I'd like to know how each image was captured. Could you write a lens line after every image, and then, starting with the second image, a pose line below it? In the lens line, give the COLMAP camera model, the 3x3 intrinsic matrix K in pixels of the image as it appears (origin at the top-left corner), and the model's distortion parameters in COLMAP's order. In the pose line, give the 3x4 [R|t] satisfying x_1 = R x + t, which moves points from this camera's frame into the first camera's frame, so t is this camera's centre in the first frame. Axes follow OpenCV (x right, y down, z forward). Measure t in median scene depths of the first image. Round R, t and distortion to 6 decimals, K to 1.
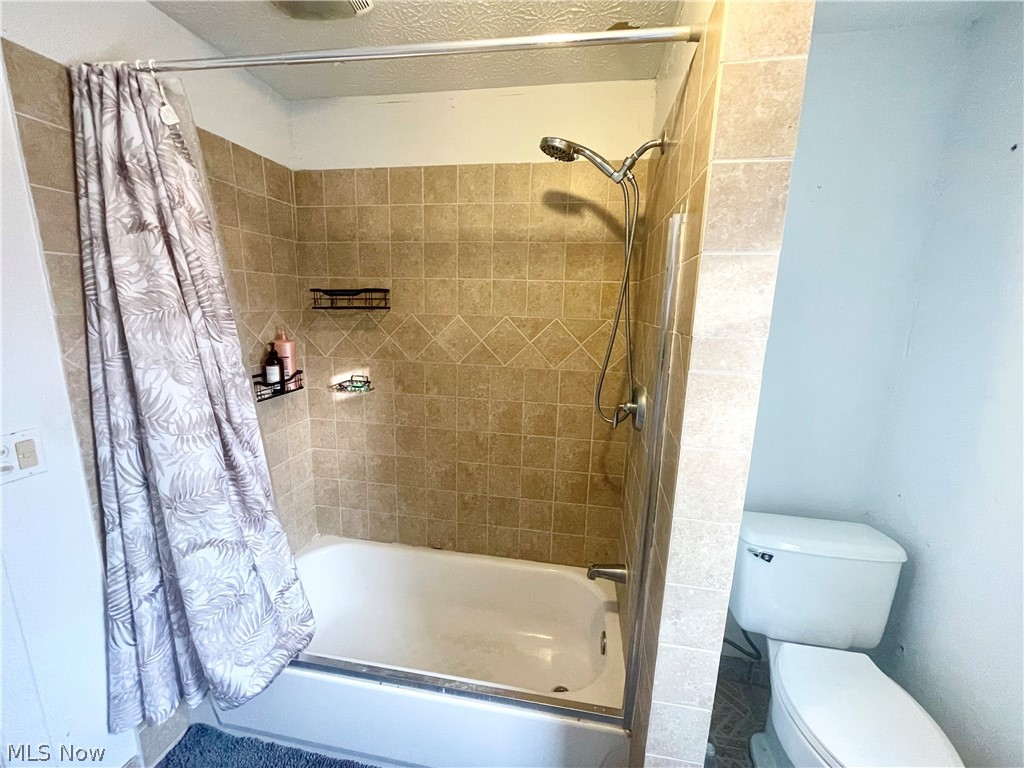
lens RADIAL K [[412.4, 0, 513.7], [0, 412.4, 385.6], [0, 0, 1]] dist [-0.002971, -0.000063]
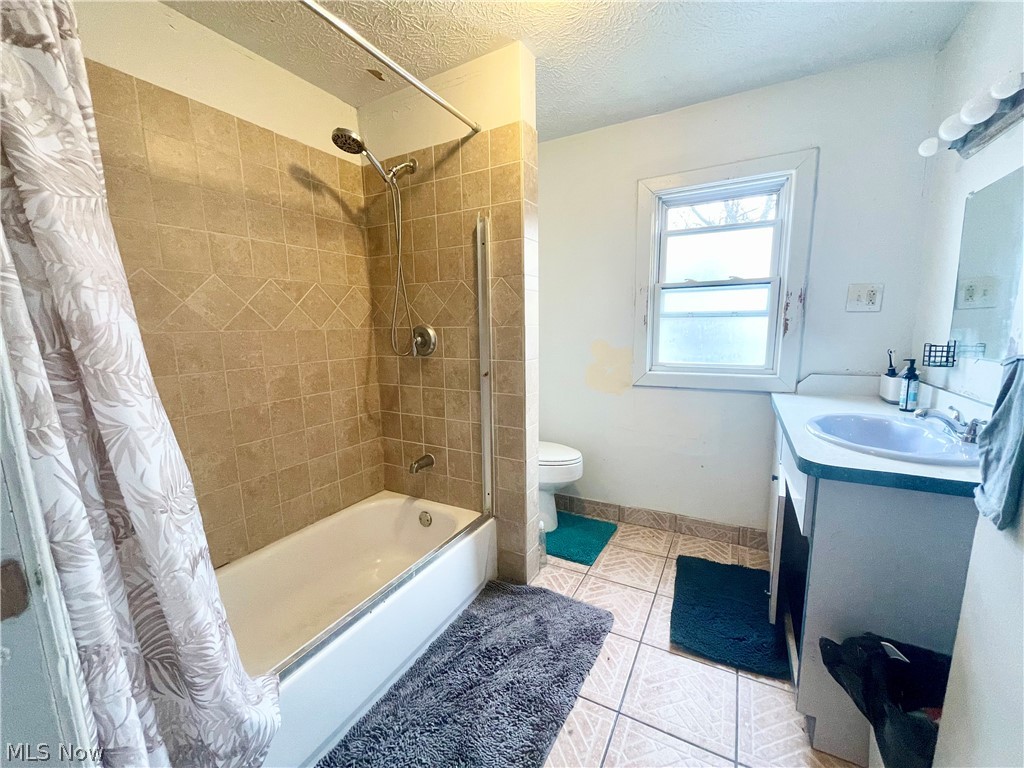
lens RADIAL K [[412.4, 0, 513.7], [0, 412.4, 385.6], [0, 0, 1]] dist [-0.002971, -0.000063]
pose [[0.328314, -0.172080, 0.928762, -0.774739], [0.207591, 0.972371, 0.106777, 0.095636], [-0.921475, 0.157746, 0.354965, 0.150985]]
